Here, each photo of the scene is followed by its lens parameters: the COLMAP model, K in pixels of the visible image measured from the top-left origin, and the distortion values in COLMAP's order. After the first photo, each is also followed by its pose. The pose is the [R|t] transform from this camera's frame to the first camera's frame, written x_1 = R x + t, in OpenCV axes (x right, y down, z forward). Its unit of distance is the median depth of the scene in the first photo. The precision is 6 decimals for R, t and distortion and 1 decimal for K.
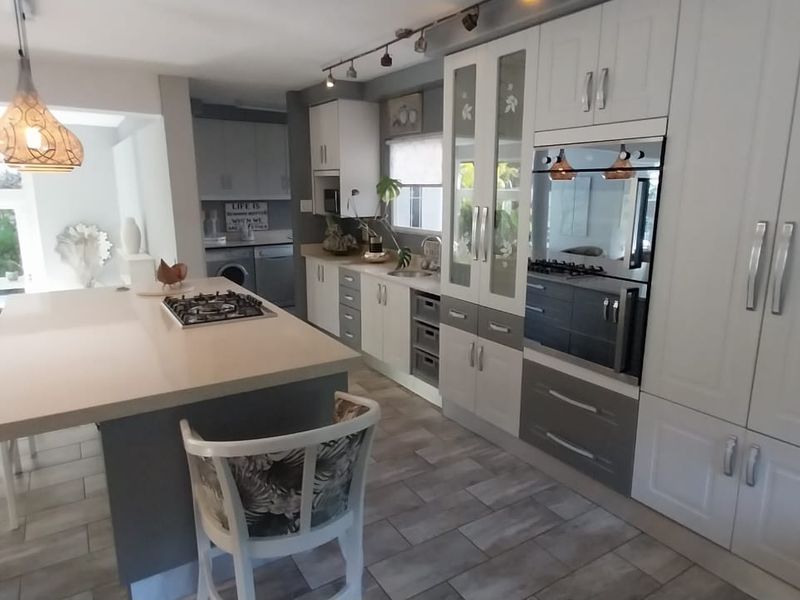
lens RADIAL K [[524.1, 0, 396.9], [0, 524.1, 300.3], [0, 0, 1]] dist [0.022830, -0.000778]
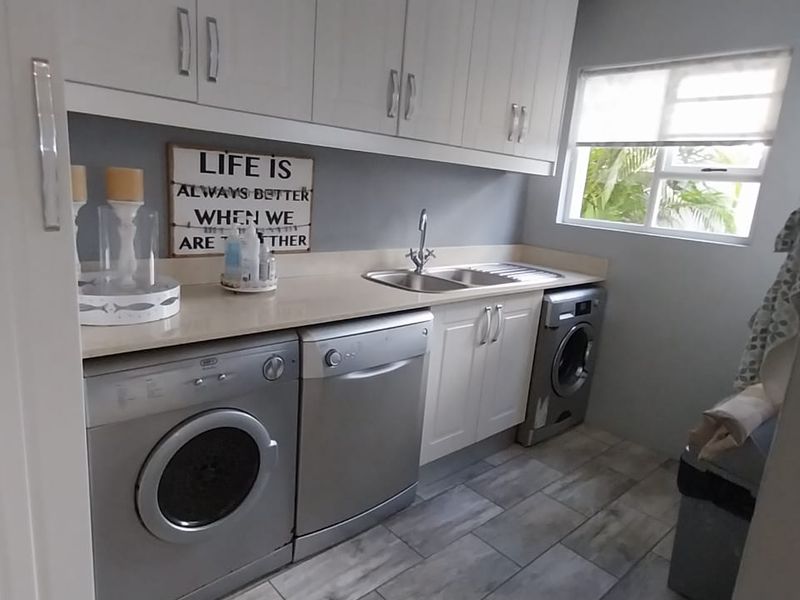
lens RADIAL K [[524.1, 0, 396.6], [0, 524.1, 301.1], [0, 0, 1]] dist [0.022830, -0.000778]
pose [[0.980032, 0.031861, 0.196271, -0.332676], [-0.034901, 0.999318, 0.012045, -0.144401], [-0.195753, -0.018655, 0.980476, 0.903432]]
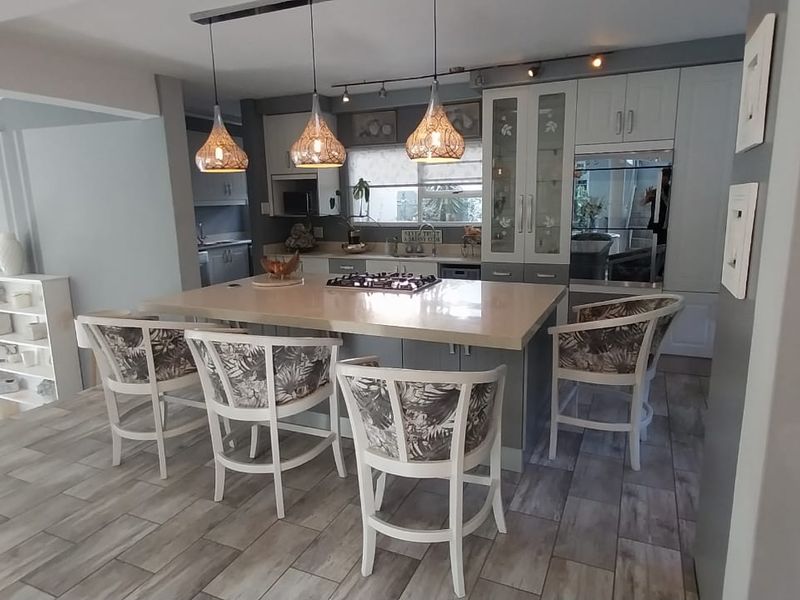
lens RADIAL K [[524.1, 0, 400.0], [0, 524.1, 299.7], [0, 0, 1]] dist [0.022830, -0.000778]
pose [[0.835025, -0.127405, 0.535258, -0.533341], [0.139925, 0.990010, 0.017359, 0.019912], [-0.532122, 0.060401, 0.844511, -0.016574]]
